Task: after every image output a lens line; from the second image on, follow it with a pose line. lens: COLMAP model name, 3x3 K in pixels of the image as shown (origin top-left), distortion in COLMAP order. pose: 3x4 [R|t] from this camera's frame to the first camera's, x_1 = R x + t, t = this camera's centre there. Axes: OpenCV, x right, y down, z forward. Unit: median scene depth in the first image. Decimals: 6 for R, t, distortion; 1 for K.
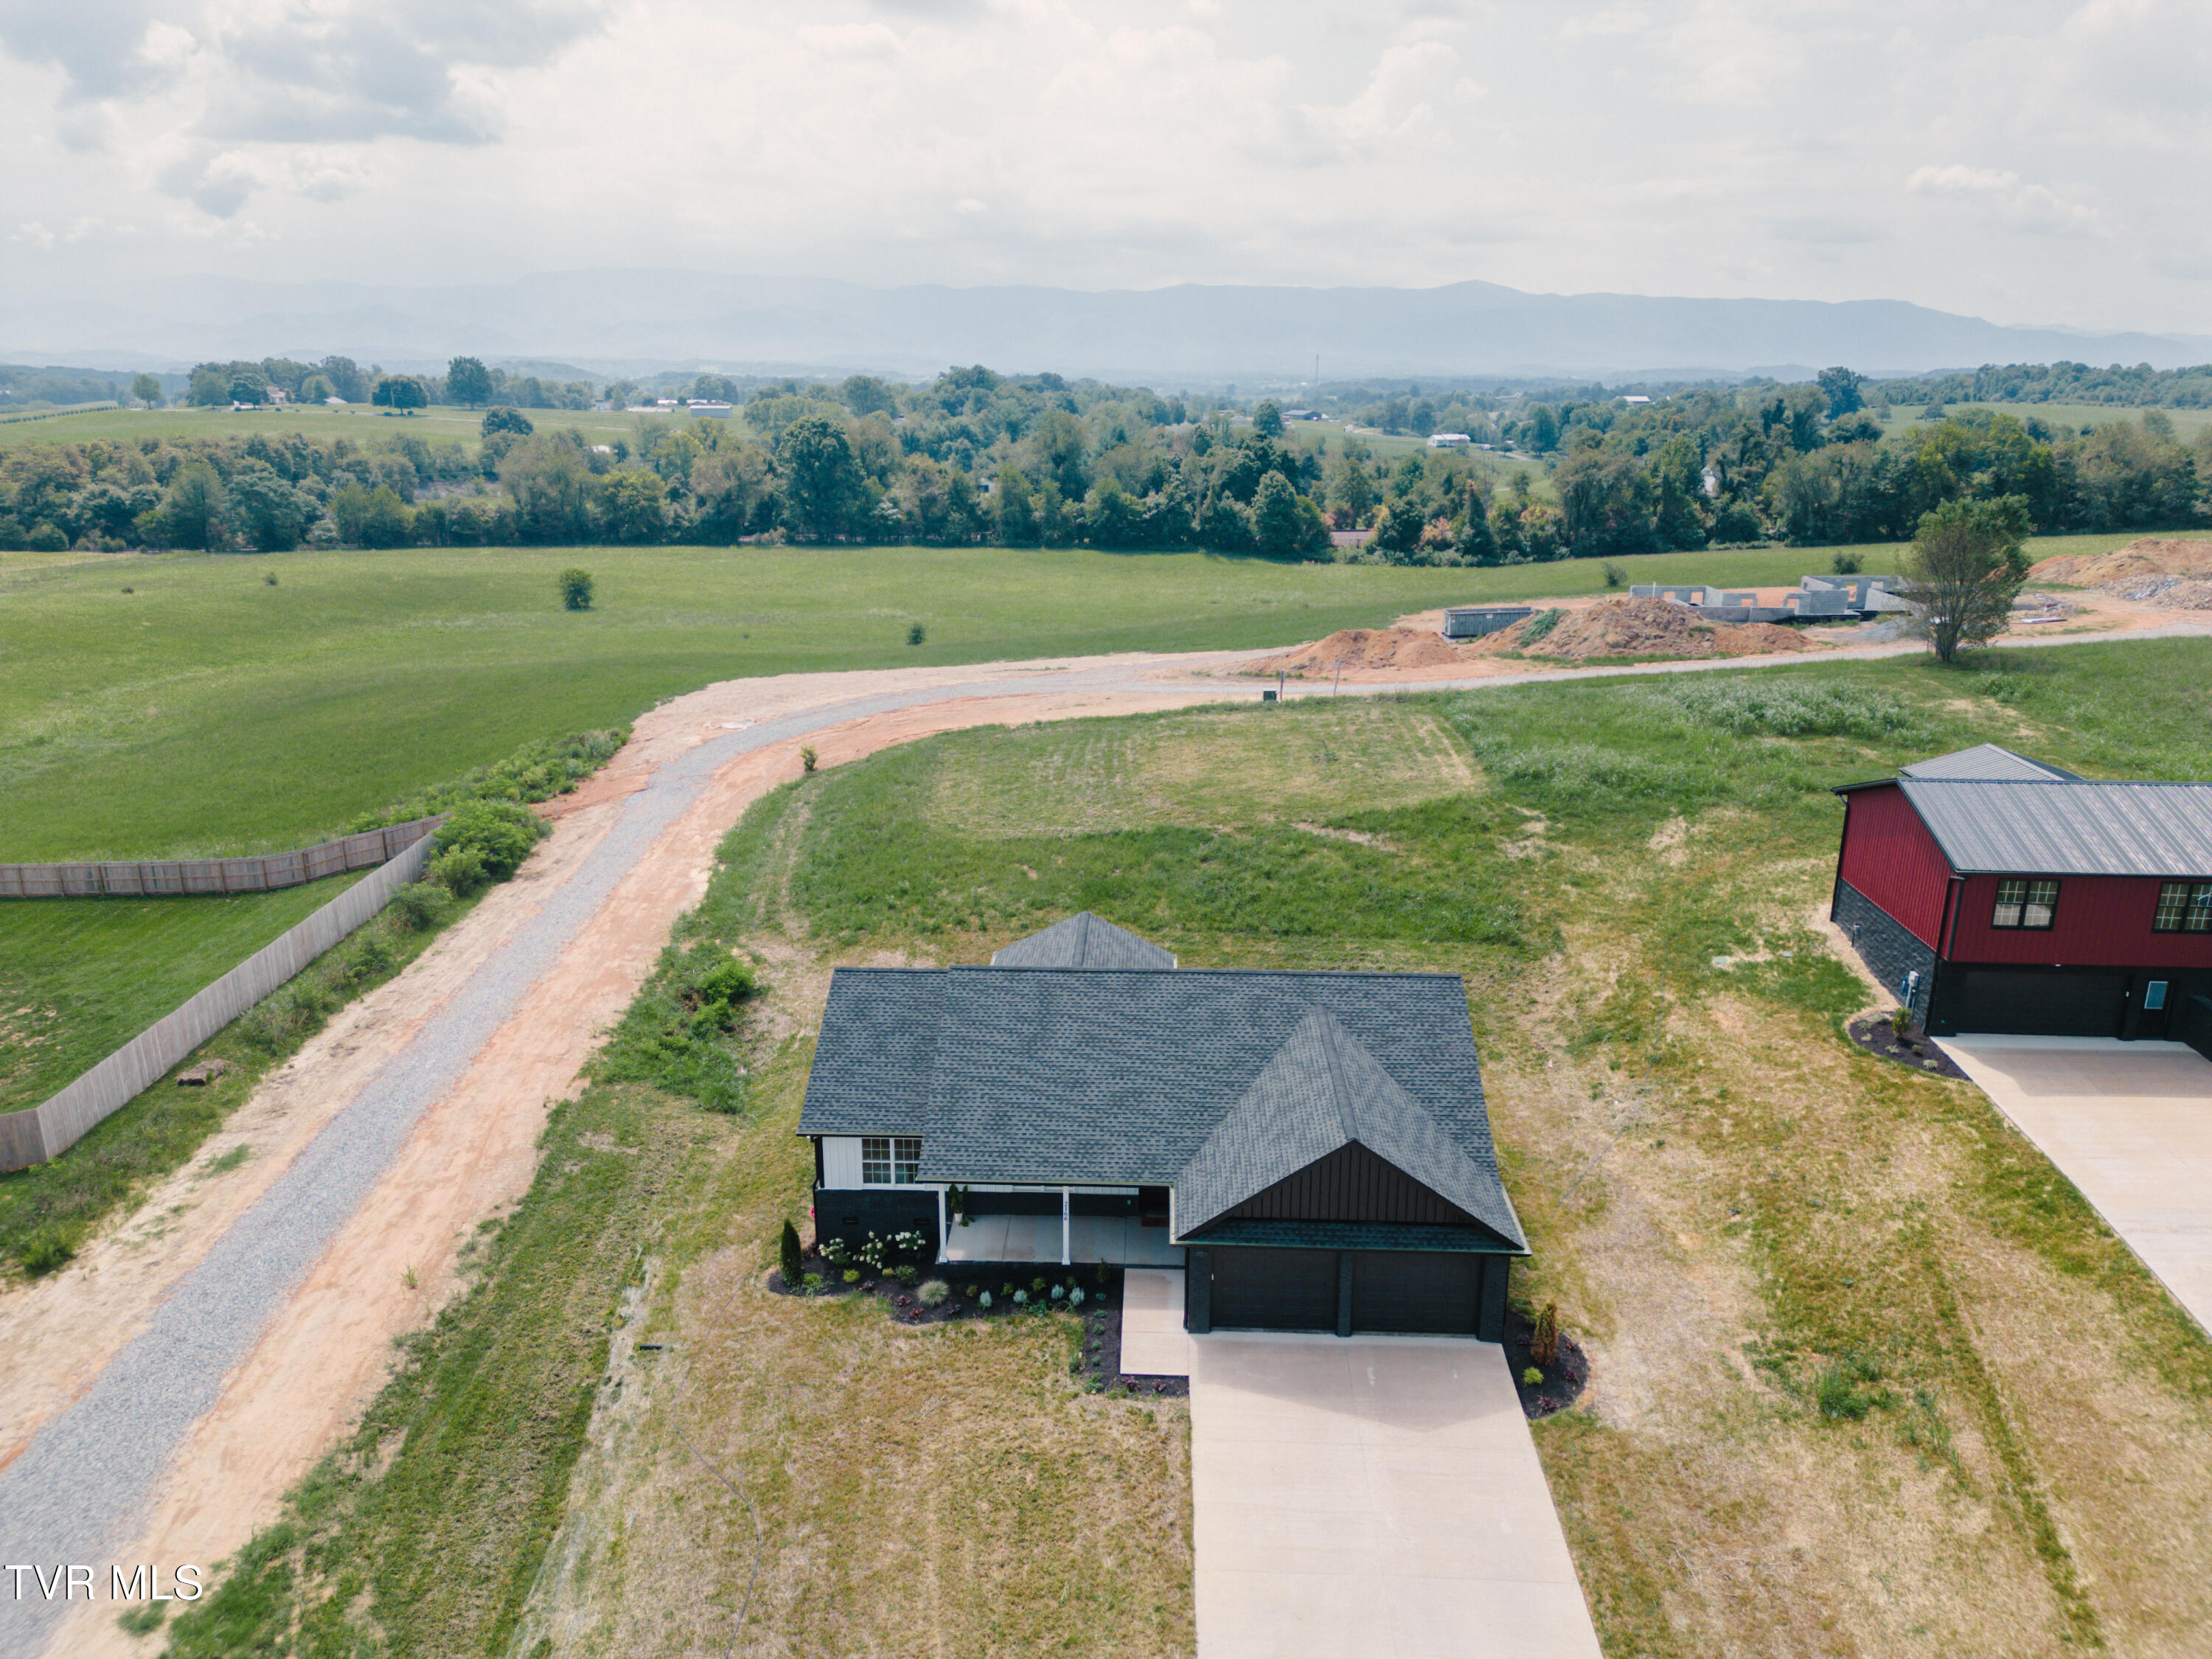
lens RADIAL K [[1535.2, 0, 1106.0], [0, 1535.2, 829.5], [0, 0, 1]] dist [0.065974, -0.059101]
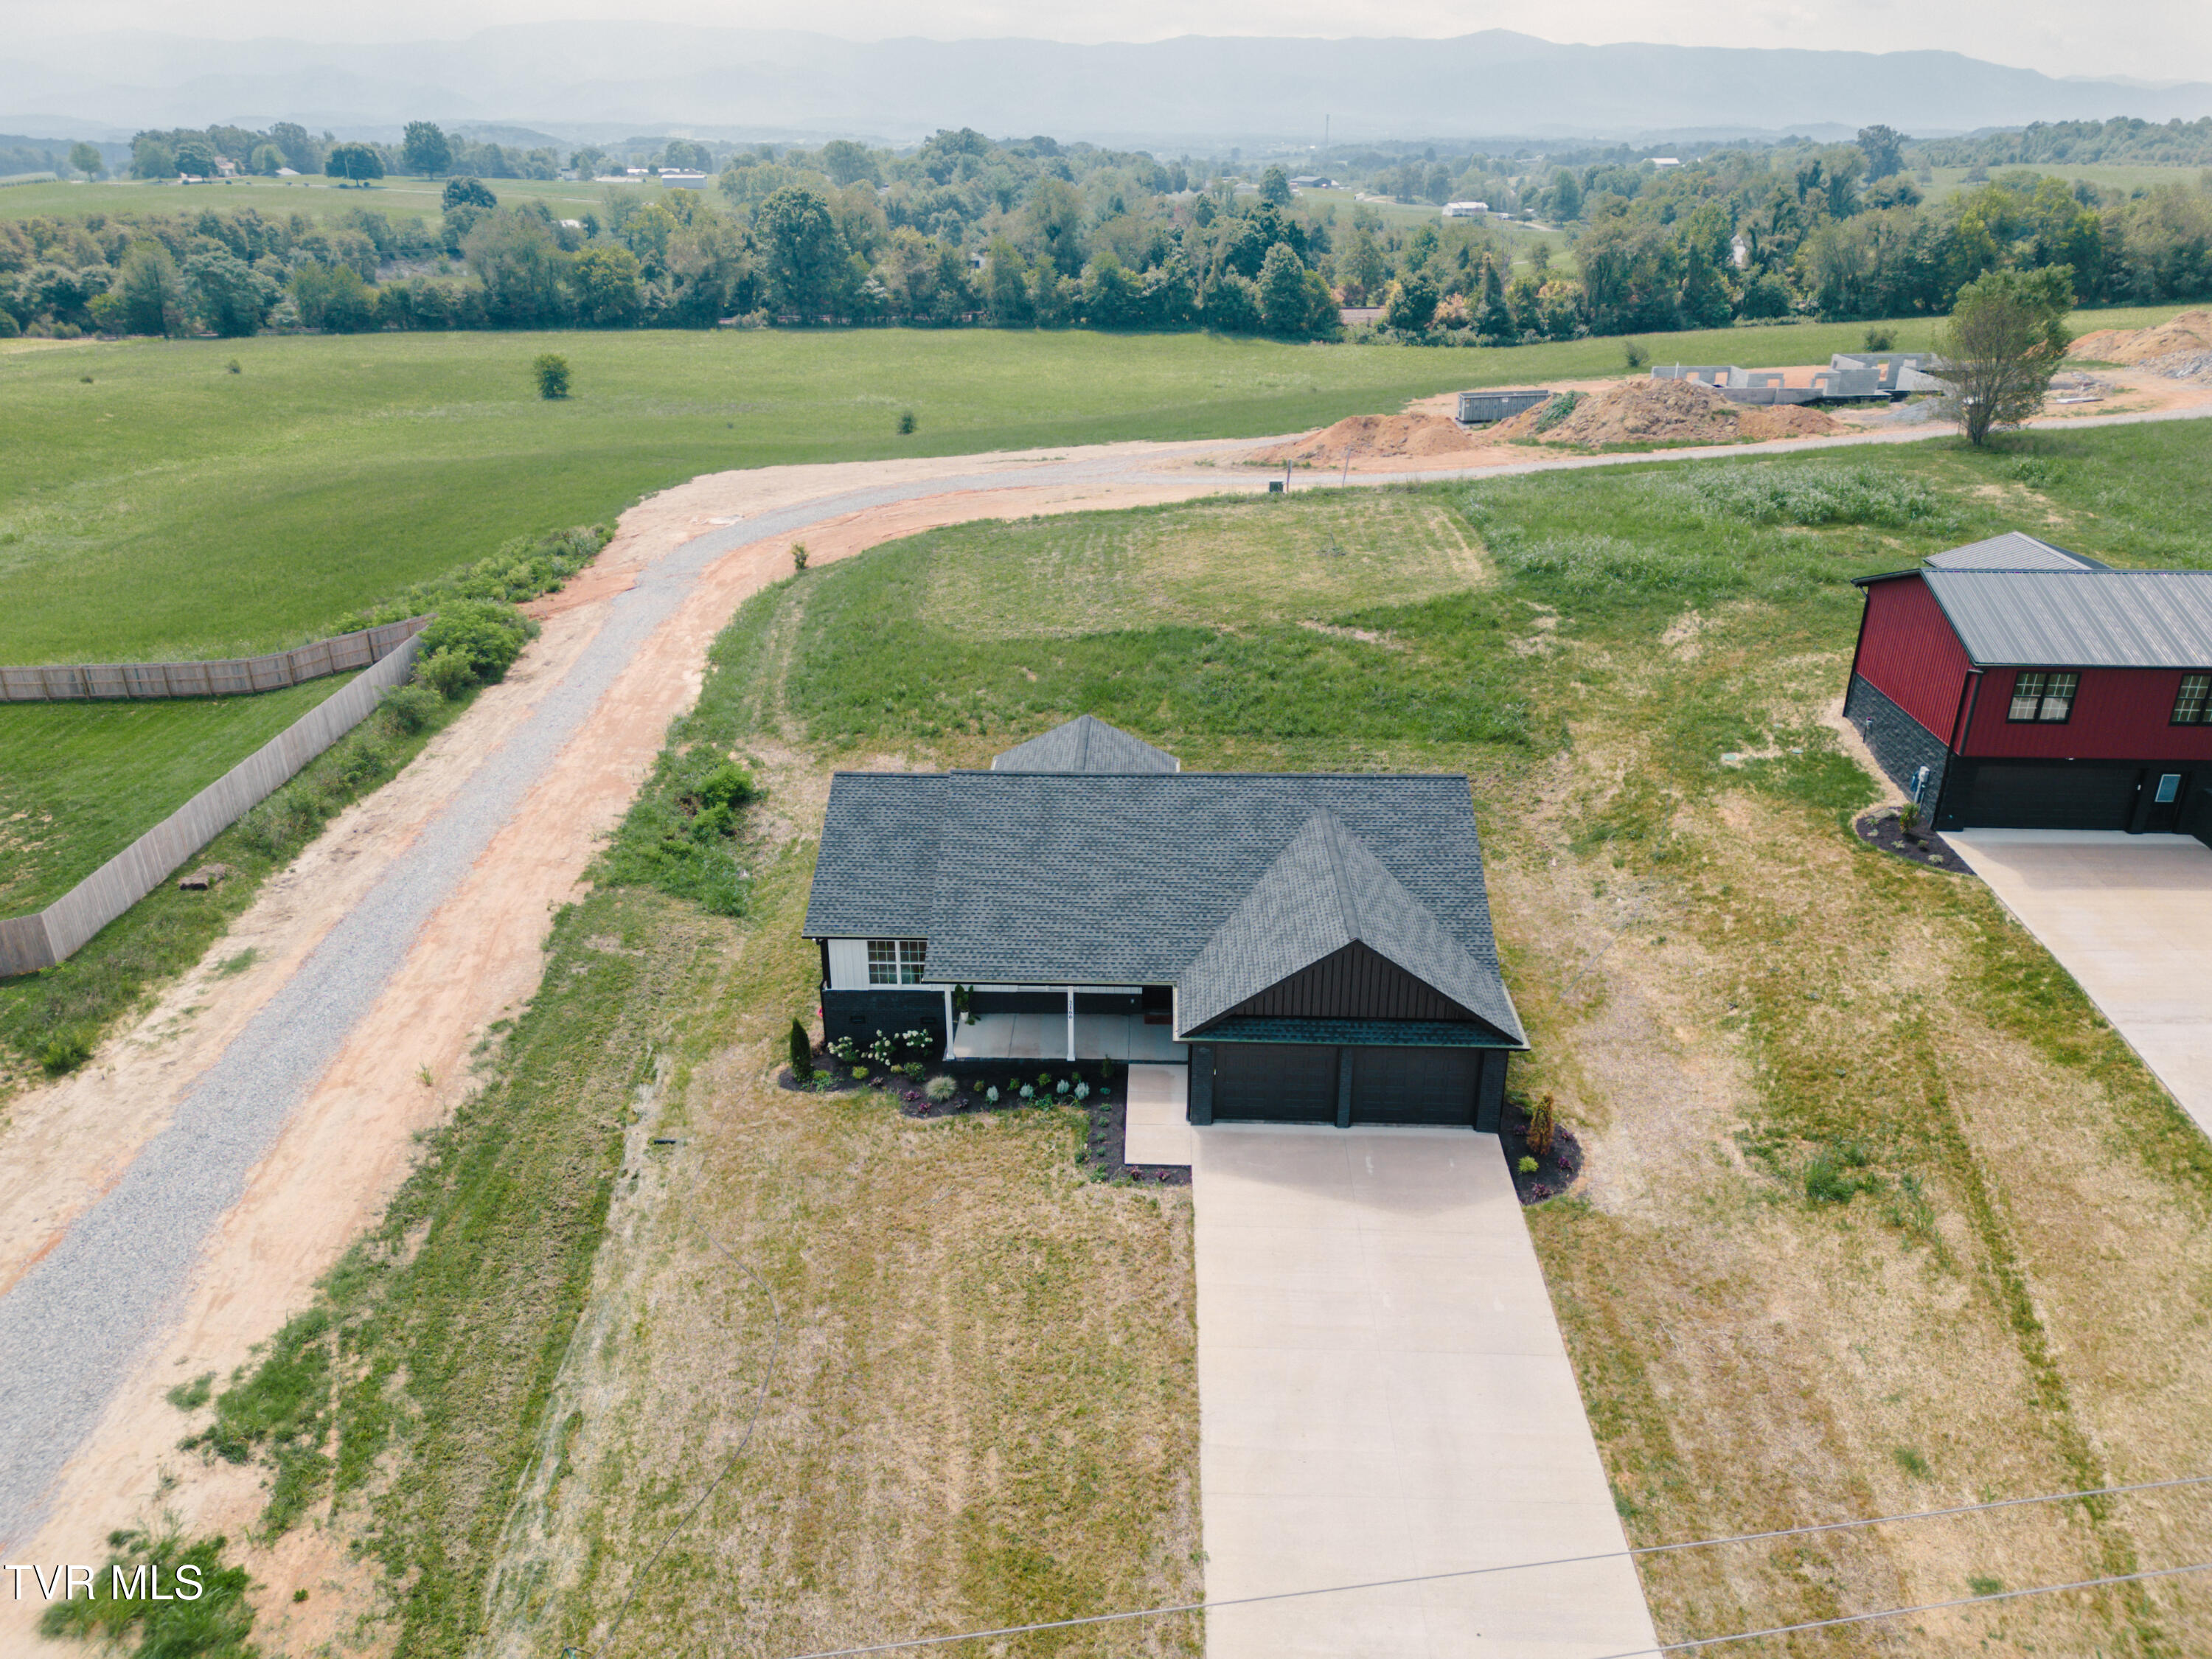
lens RADIAL K [[1542.4, 0, 1106.7], [0, 1542.4, 841.6], [0, 0, 1]] dist [0.067643, -0.066764]
pose [[0.999983, -0.005770, 0.000337, -0.001712], [0.005669, 0.990574, 0.136863, -0.000556], [-0.001124, -0.136859, 0.990590, 0.012096]]
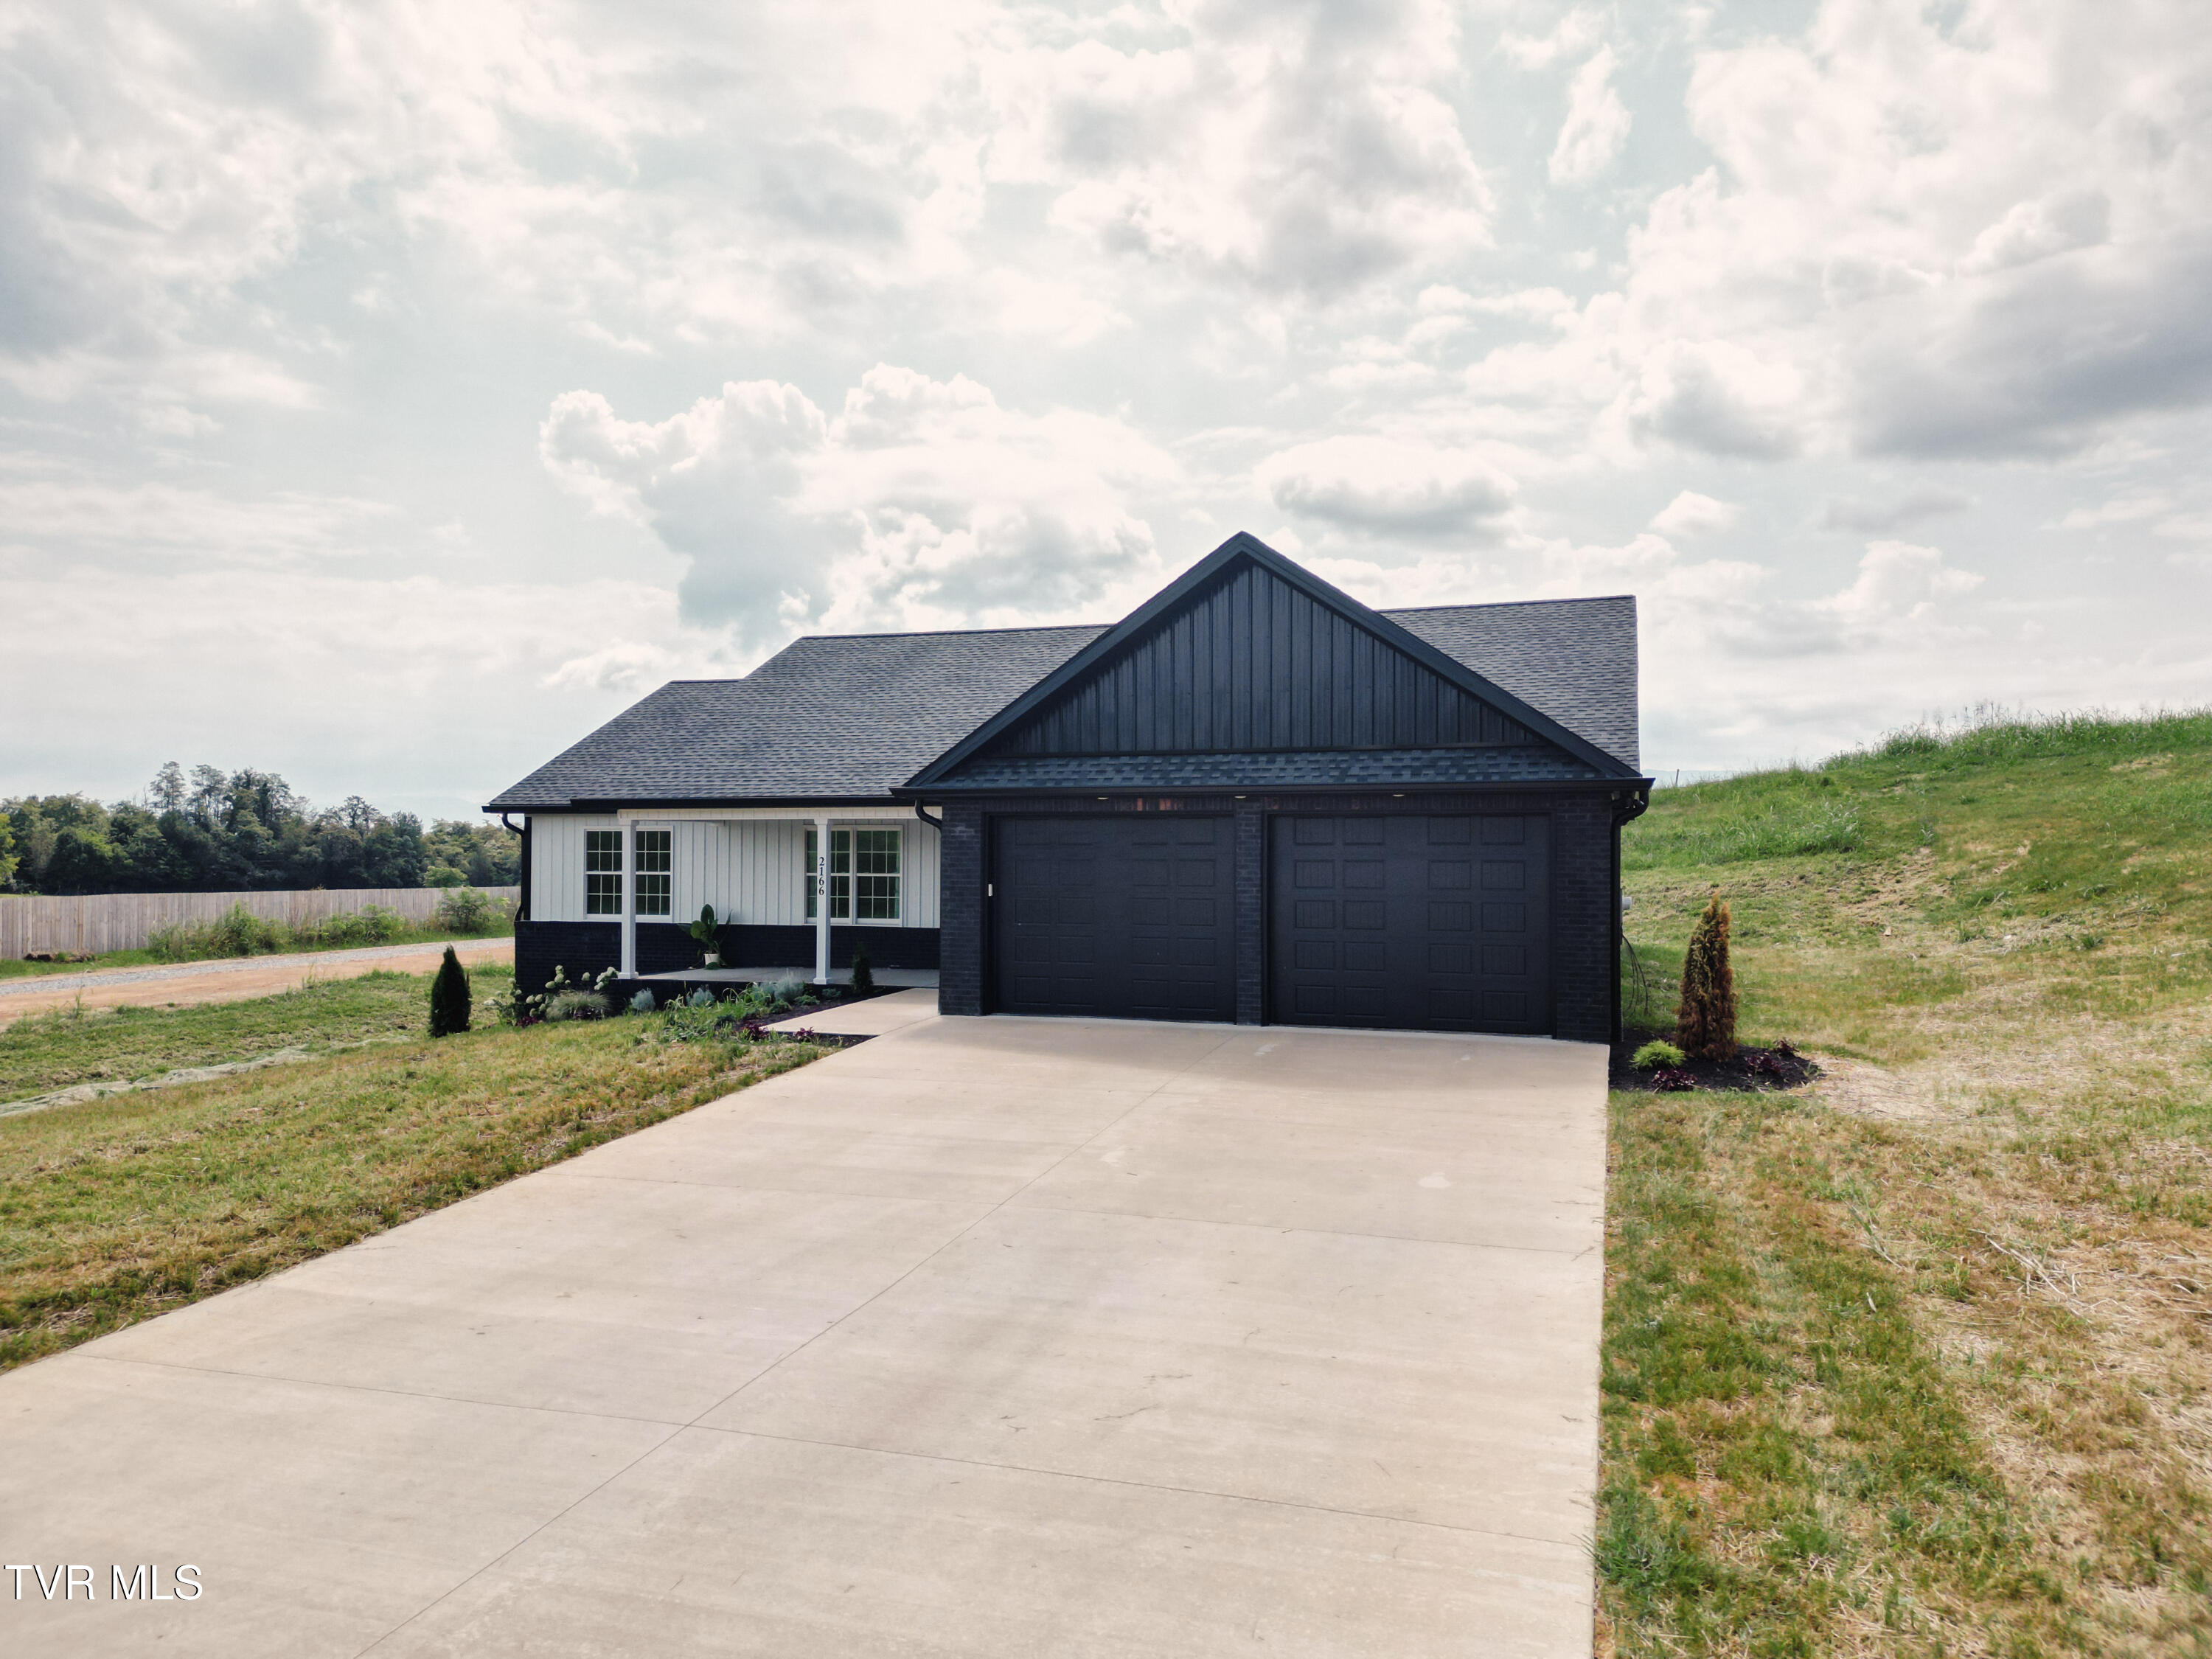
lens RADIAL K [[1534.1, 0, 1104.8], [0, 1534.1, 839.9], [0, 0, 1]] dist [0.078675, -0.057307]
pose [[0.959846, -0.003102, -0.280510, 0.216832], [-0.077785, 0.957787, -0.276754, 0.364635], [0.269528, 0.287461, 0.919087, 0.498550]]
